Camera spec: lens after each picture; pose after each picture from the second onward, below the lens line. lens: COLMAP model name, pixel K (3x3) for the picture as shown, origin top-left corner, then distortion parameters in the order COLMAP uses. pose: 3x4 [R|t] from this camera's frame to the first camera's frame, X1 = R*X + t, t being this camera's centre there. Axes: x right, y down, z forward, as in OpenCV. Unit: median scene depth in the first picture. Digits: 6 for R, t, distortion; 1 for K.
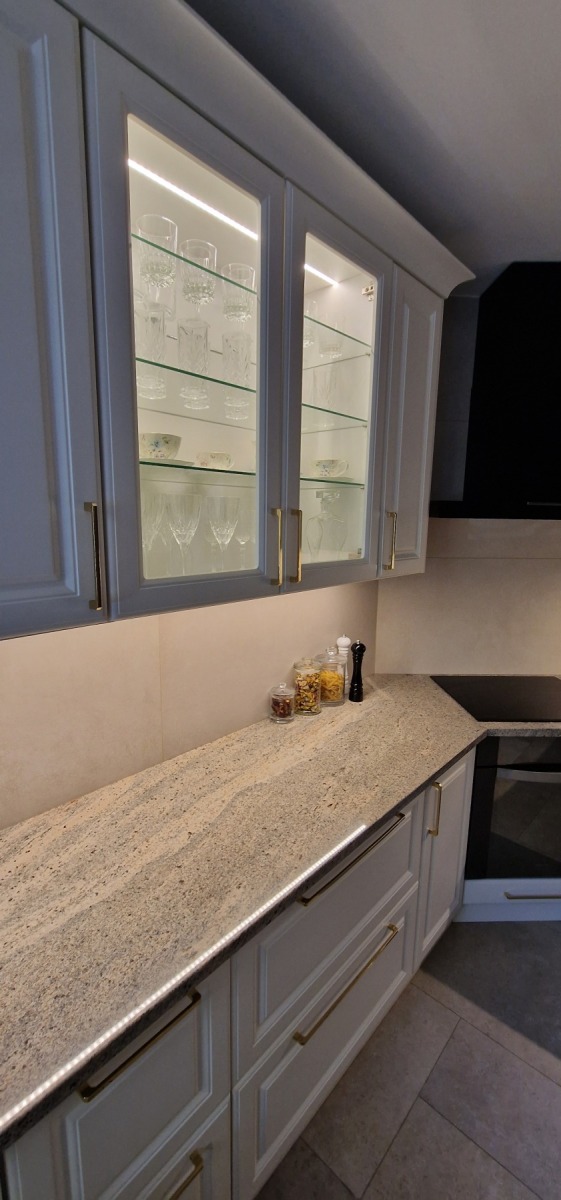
lens RADIAL K [[492.2, 0, 274.5], [0, 492.2, 605.1], [0, 0, 1]] dist [-0.001210, 0.000967]
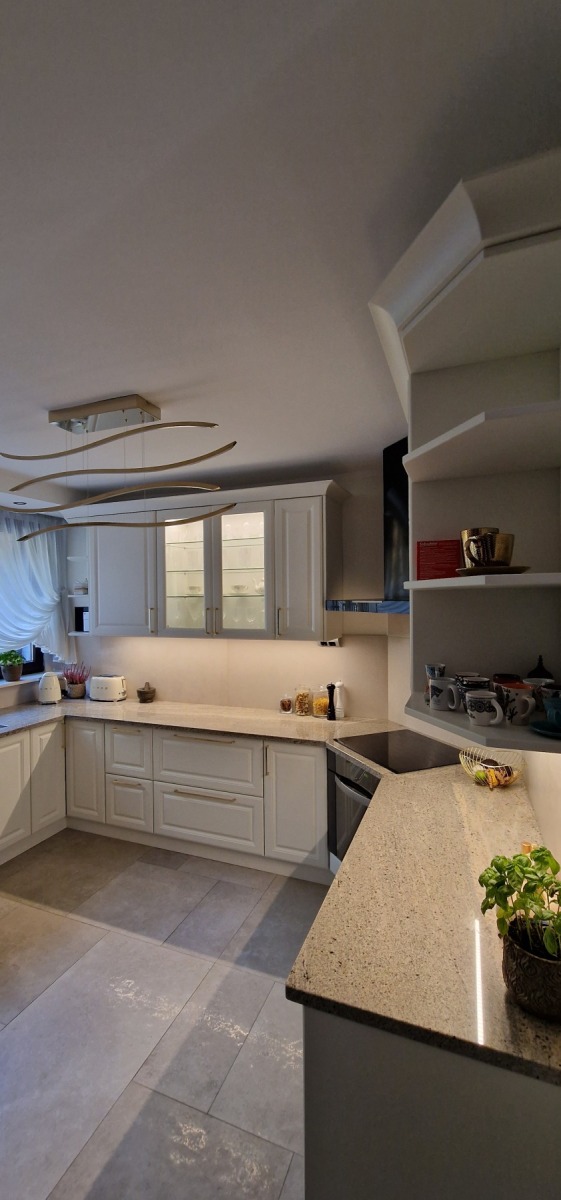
lens RADIAL K [[492.2, 0, 274.0], [0, 492.2, 604.9], [0, 0, 1]] dist [-0.001210, 0.000967]
pose [[0.352289, -0.002713, -0.935887, 2.492732], [-0.154302, 0.986143, -0.060941, -0.083289], [0.923084, 0.165878, 0.346989, 0.300485]]
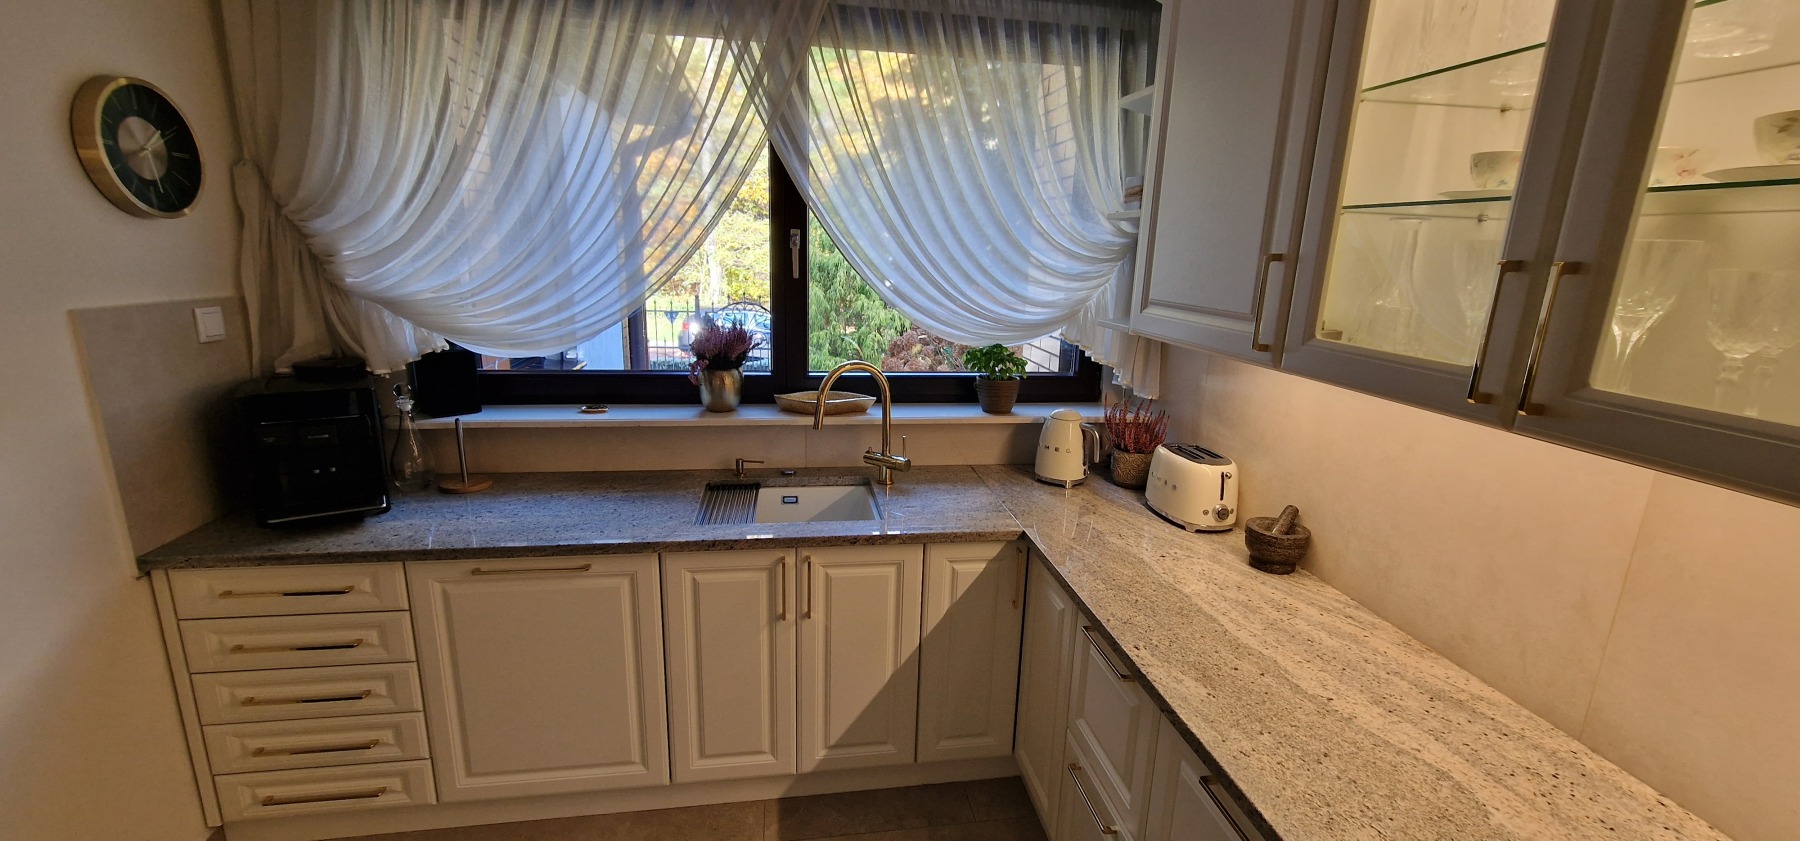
lens RADIAL K [[738.3, 0, 911.2], [0, 738.3, 430.4], [0, 0, 1]] dist [-0.001210, 0.000967]
pose [[-0.612628, 0.159726, -0.774063, 0.896300], [-0.180645, 0.925147, 0.333872, -0.150863], [0.769451, 0.344370, -0.537917, 0.858106]]
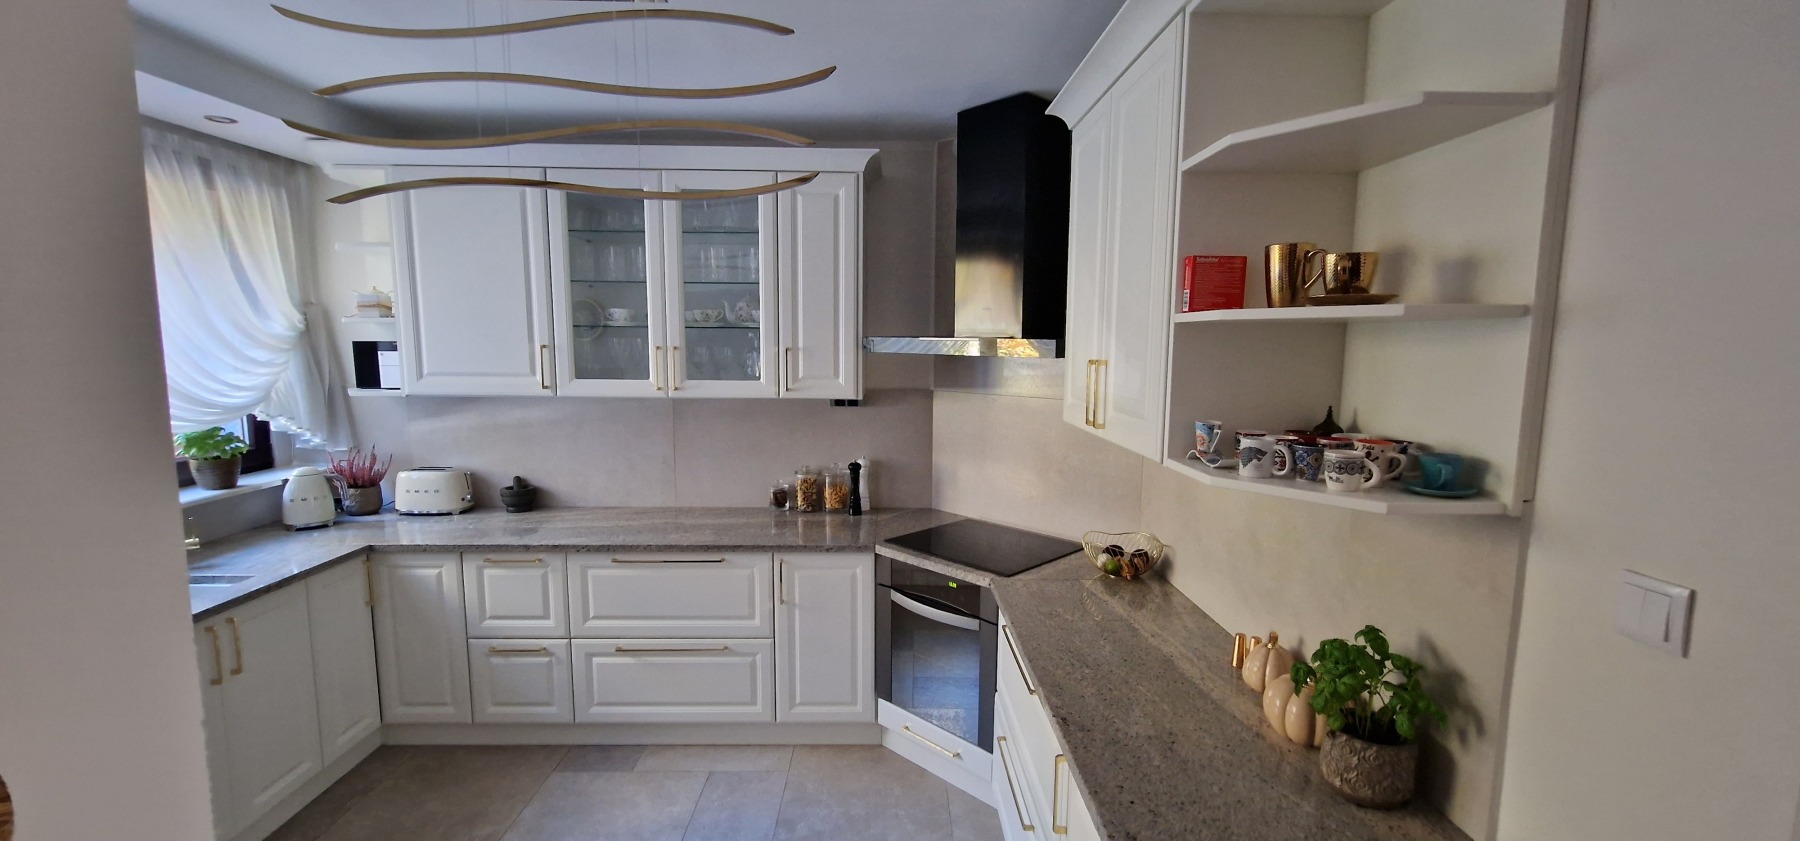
lens RADIAL K [[738.3, 0, 907.8], [0, 738.3, 429.7], [0, 0, 1]] dist [-0.001210, 0.000967]
pose [[0.694942, 0.083759, -0.714170, 2.172384], [-0.129606, 0.991517, -0.009830, 0.007043], [0.707289, 0.099392, 0.699903, -0.148465]]
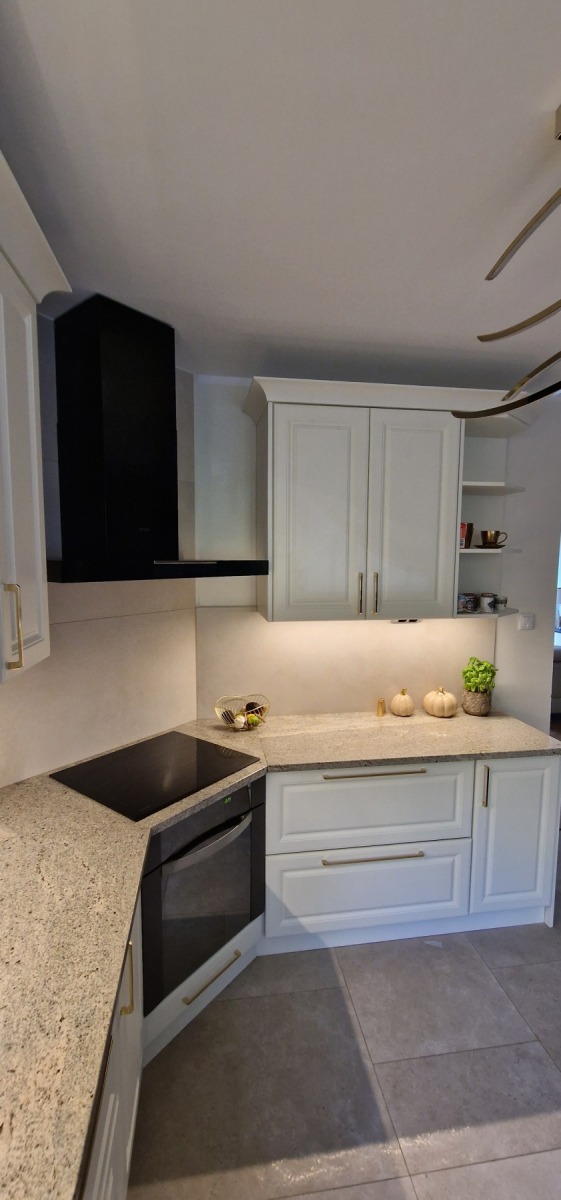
lens RADIAL K [[492.2, 0, 274.9], [0, 492.2, 605.1], [0, 0, 1]] dist [-0.001210, 0.000967]
pose [[0.635833, -0.084078, 0.767233, -0.059413], [0.140354, 0.990071, -0.007819, -0.119139], [-0.758958, 0.112656, 0.641320, 0.342305]]
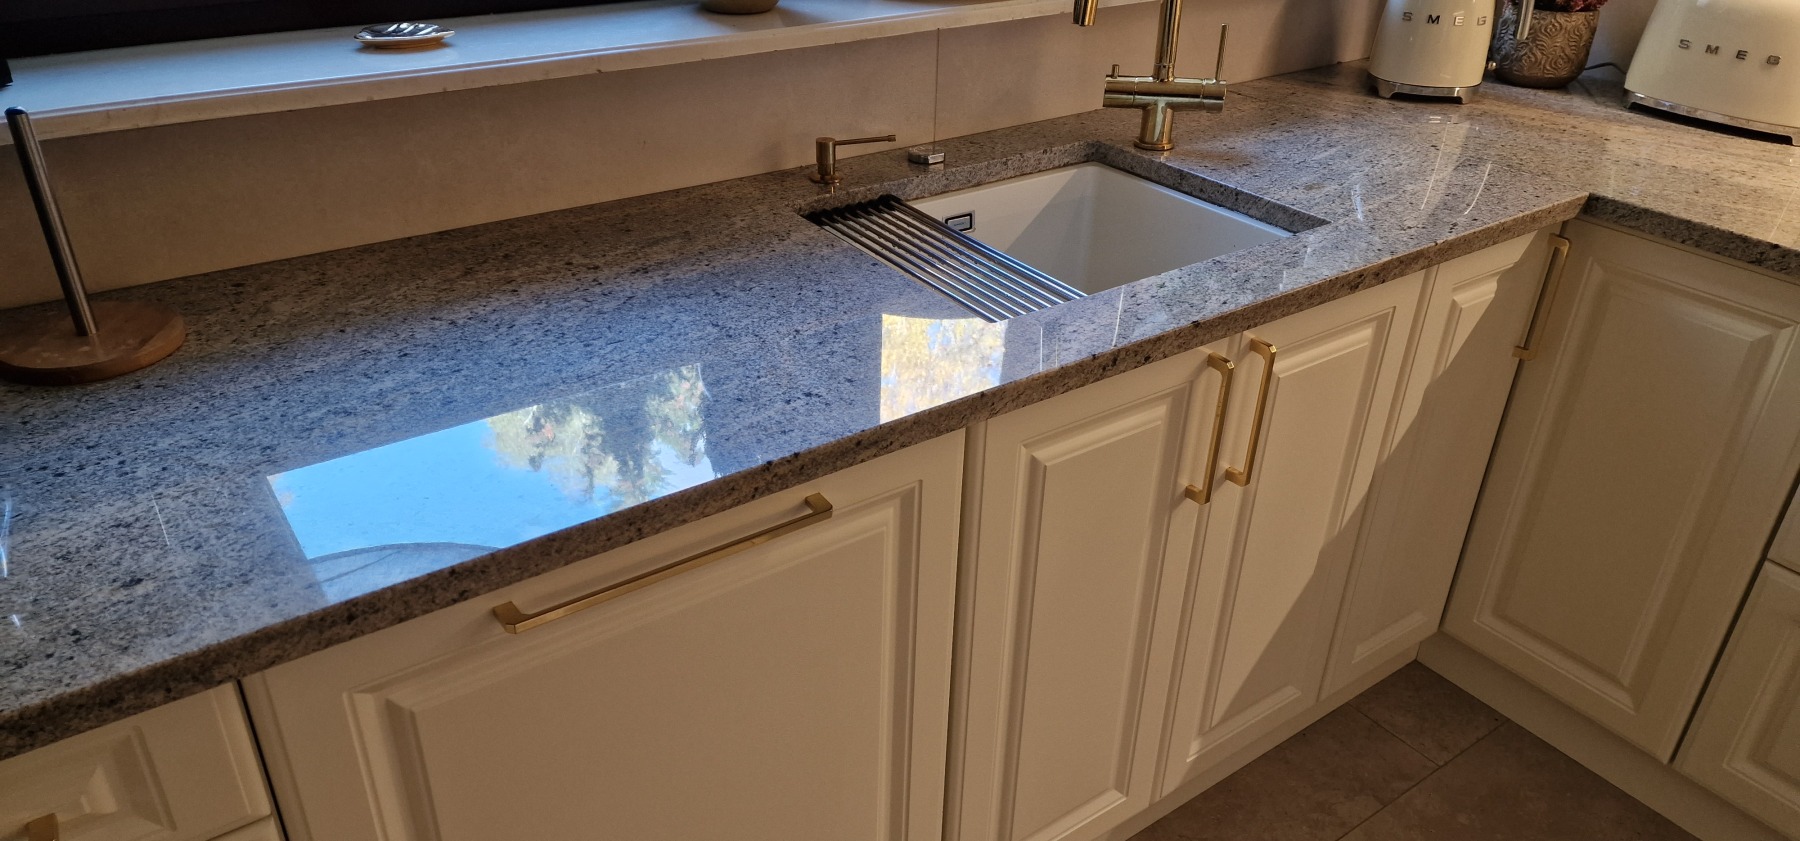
lens RADIAL K [[1188.4, 0, 904.1], [0, 1188.4, 416.8], [0, 0, 1]] dist [0.089529, -0.083294]
pose [[-0.203570, 0.464864, -0.861662, 0.834896], [-0.202260, 0.841138, 0.501576, 0.244715], [0.957941, 0.276385, -0.077207, -0.206322]]
